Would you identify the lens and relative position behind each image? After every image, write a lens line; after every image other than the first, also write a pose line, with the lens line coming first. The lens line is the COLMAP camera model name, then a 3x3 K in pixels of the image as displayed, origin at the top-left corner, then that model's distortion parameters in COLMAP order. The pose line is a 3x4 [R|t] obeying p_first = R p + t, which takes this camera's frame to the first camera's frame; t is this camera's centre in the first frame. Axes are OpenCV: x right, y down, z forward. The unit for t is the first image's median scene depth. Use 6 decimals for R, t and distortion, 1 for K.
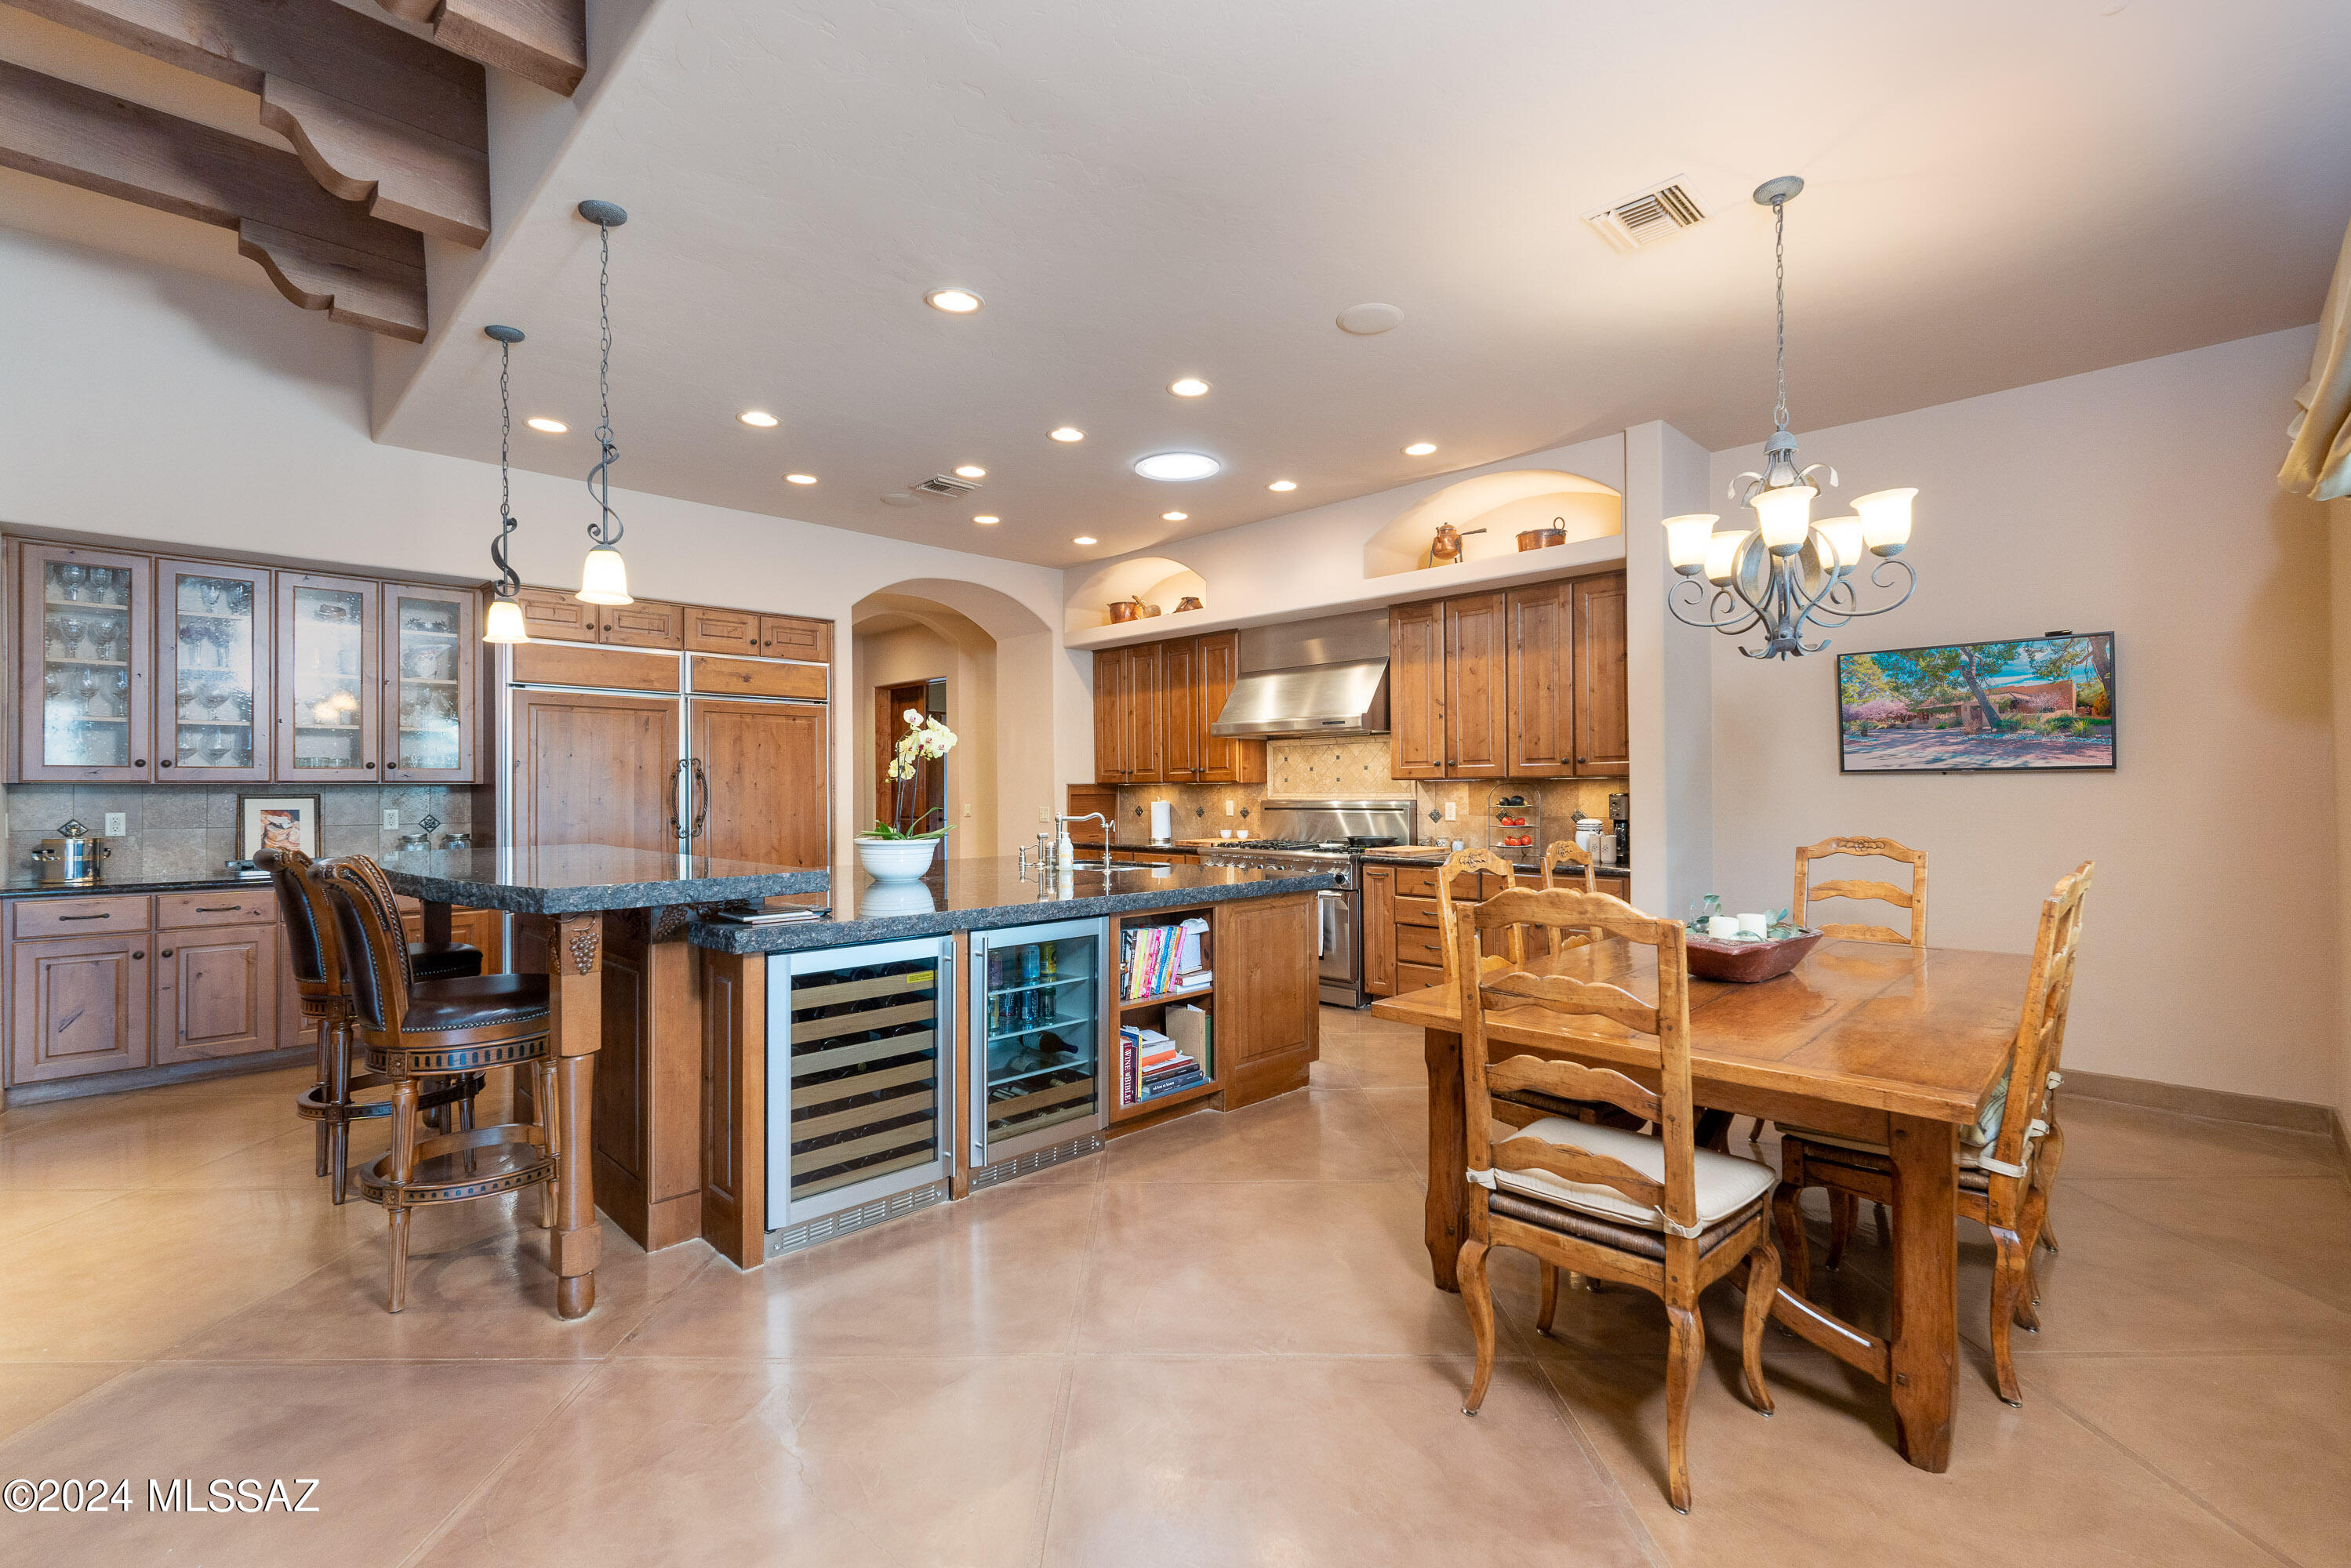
lens RADIAL K [[1033.6, 0, 1171.8], [0, 1033.6, 784.0], [0, 0, 1]] dist [-0.000390, -0.000149]
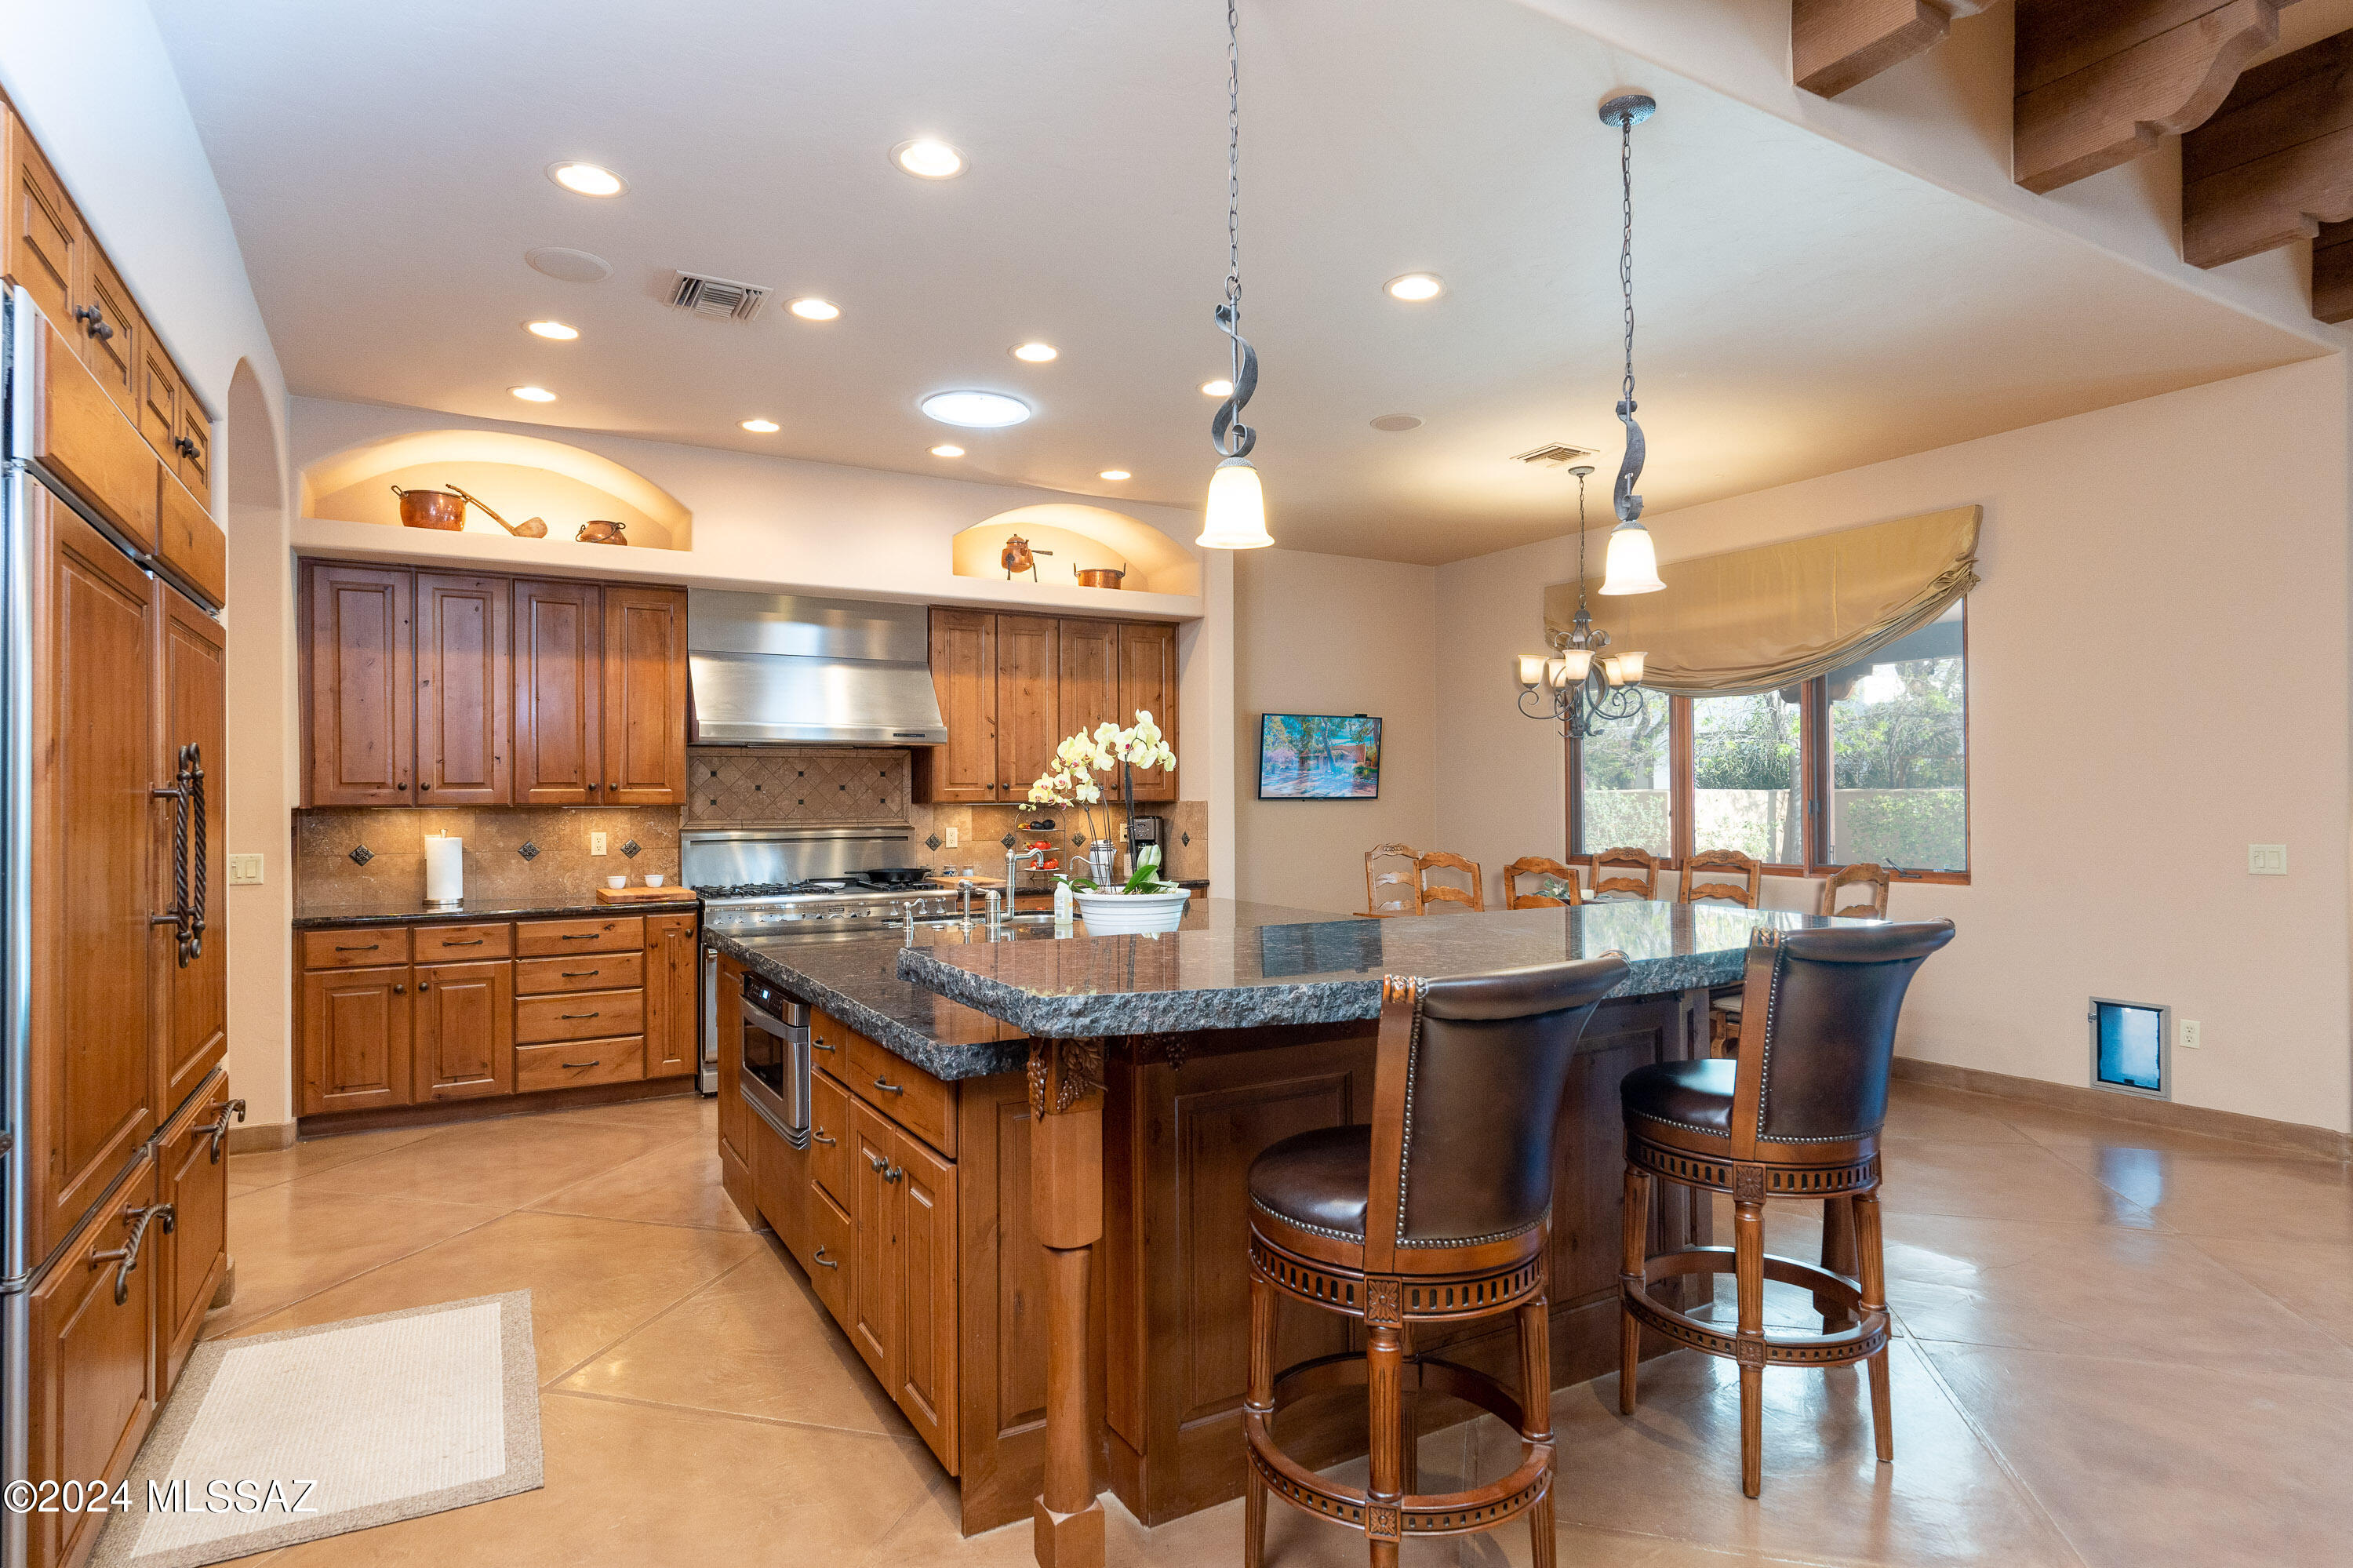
lens RADIAL K [[1257.3, 0, 1176.2], [0, 1257.3, 788.4], [0, 0, 1]] dist [0.001085, 0.000133]
pose [[0.253377, 0.012698, 0.967284, -0.887625], [-0.001451, 0.999918, -0.012746, -0.003608], [-0.967367, 0.001826, 0.253374, 0.607937]]
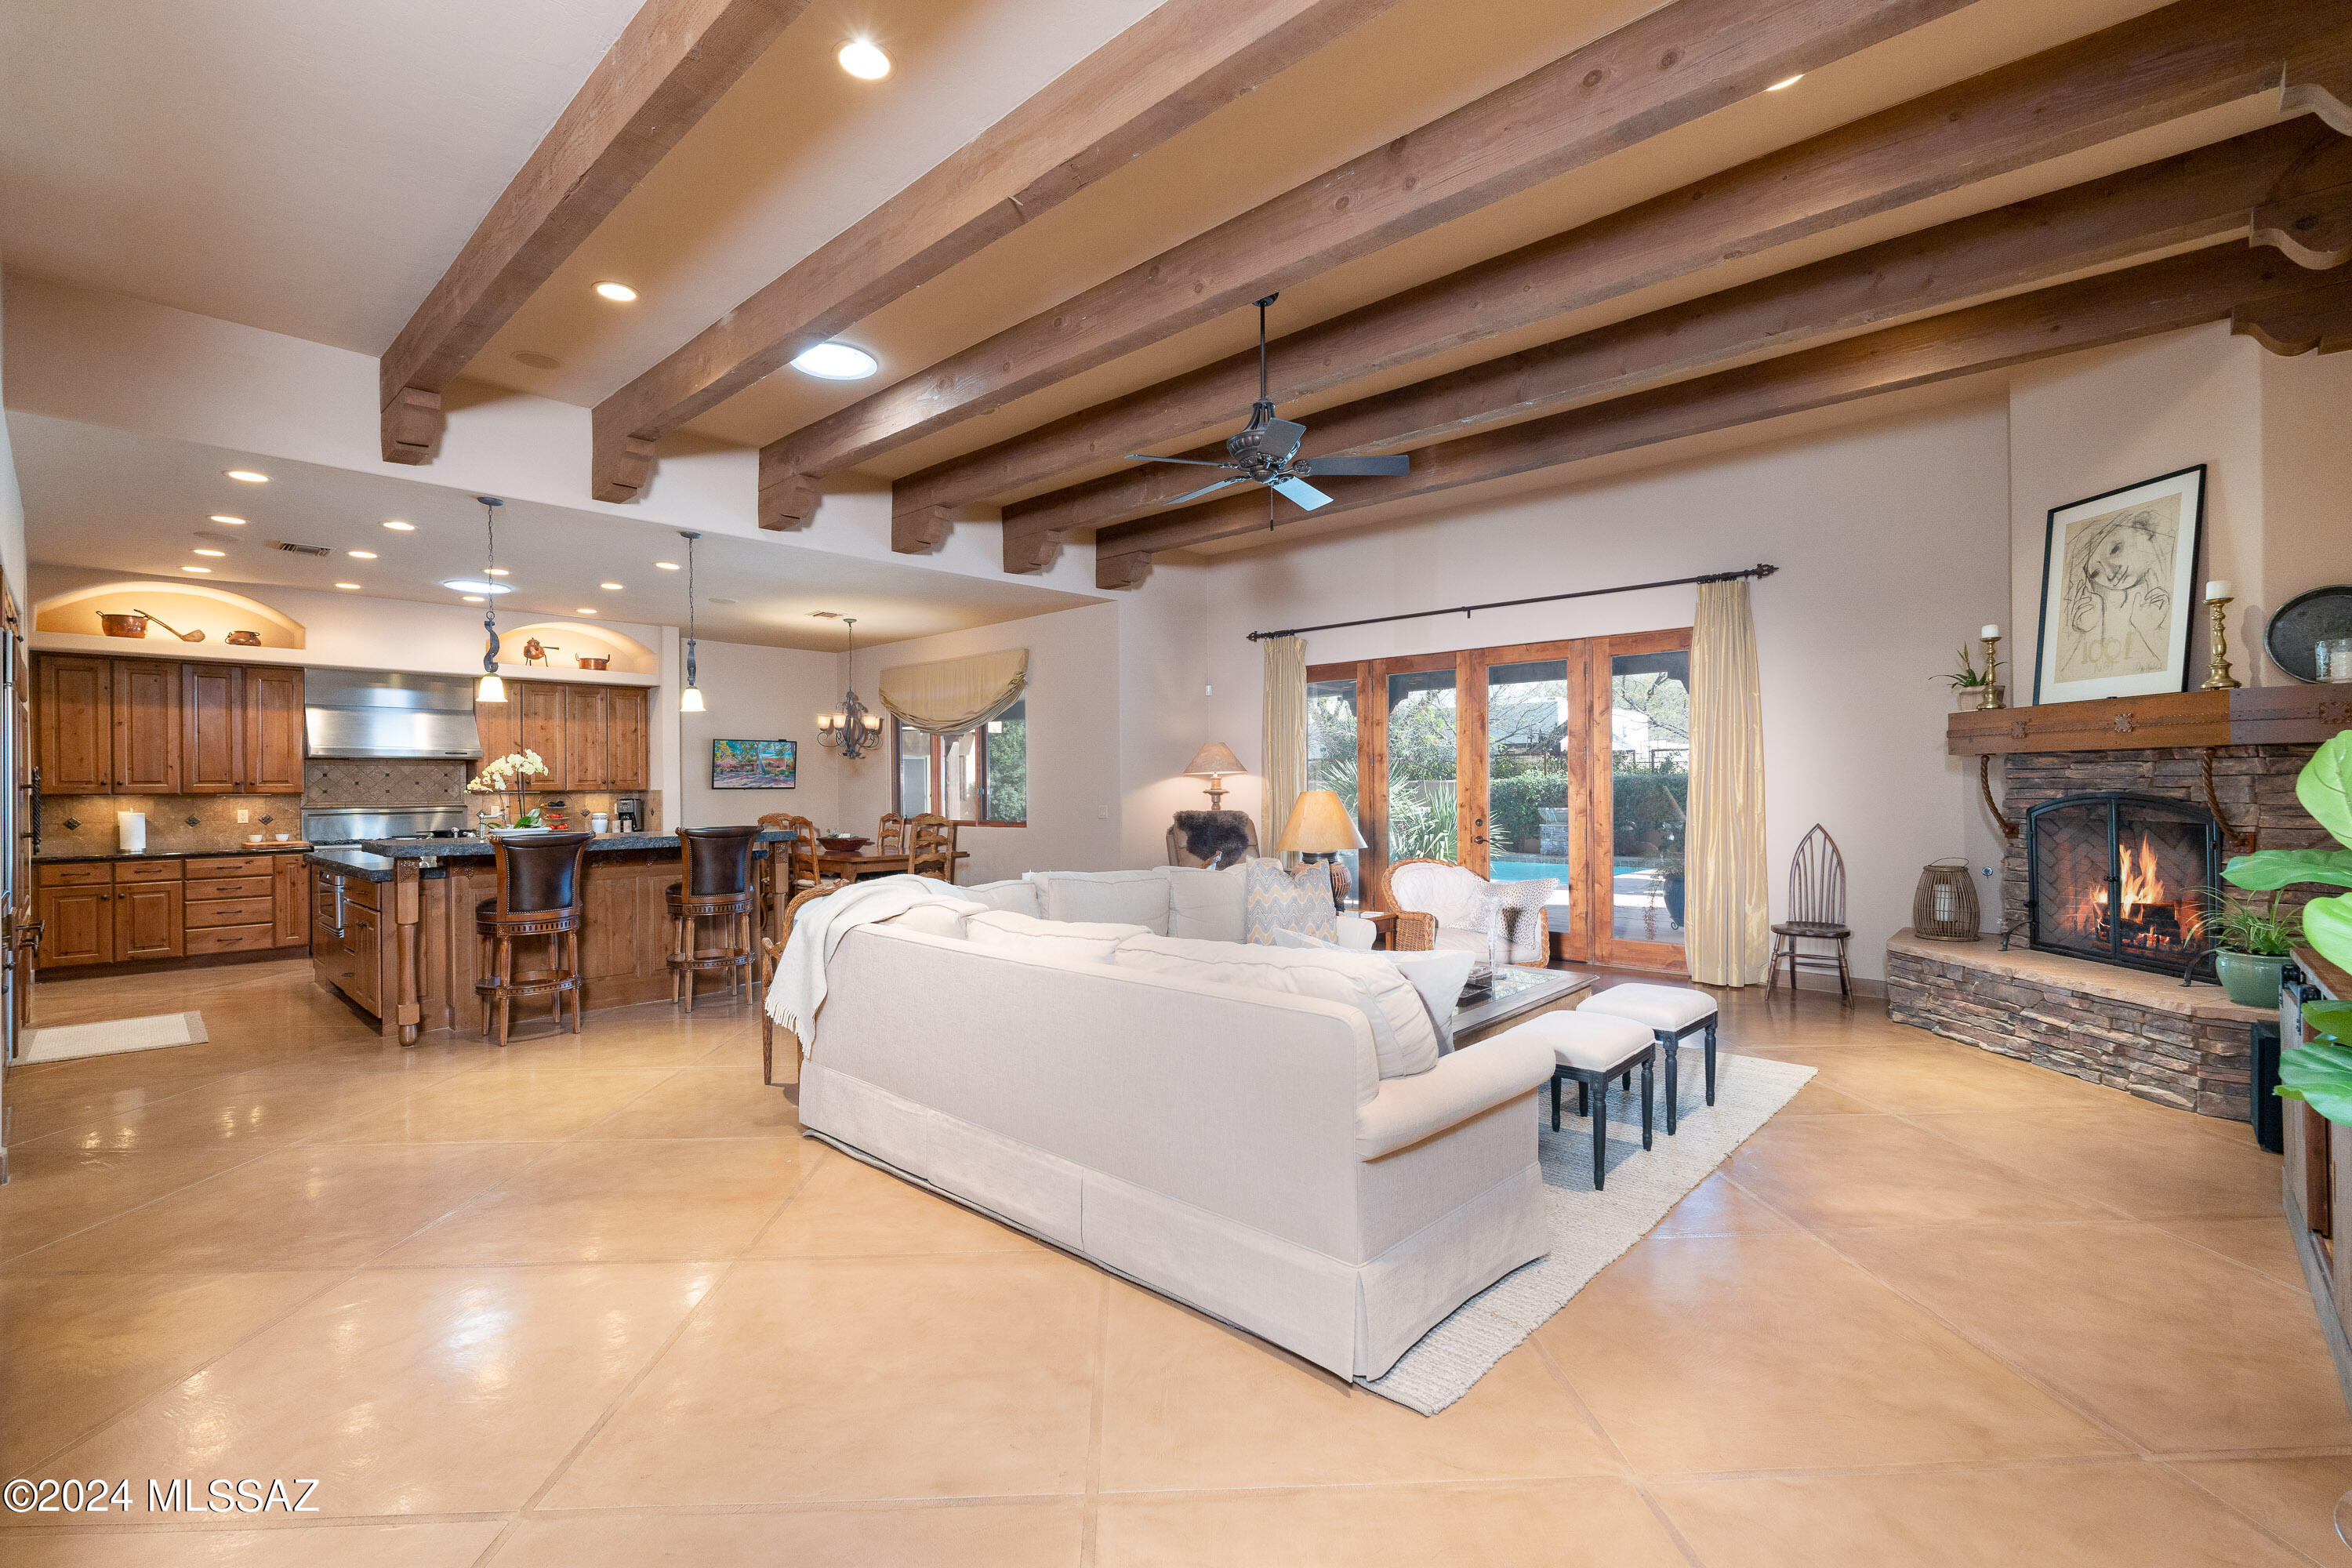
lens RADIAL K [[1034.2, 0, 1172.3], [0, 1034.2, 784.0], [0, 0, 1]] dist [-0.000390, -0.000149]
pose [[-0.035492, 0.009581, 0.999324, -1.561173], [0.003873, 0.999948, -0.009449, 0.003575], [-0.999362, 0.003535, -0.035528, 0.027578]]
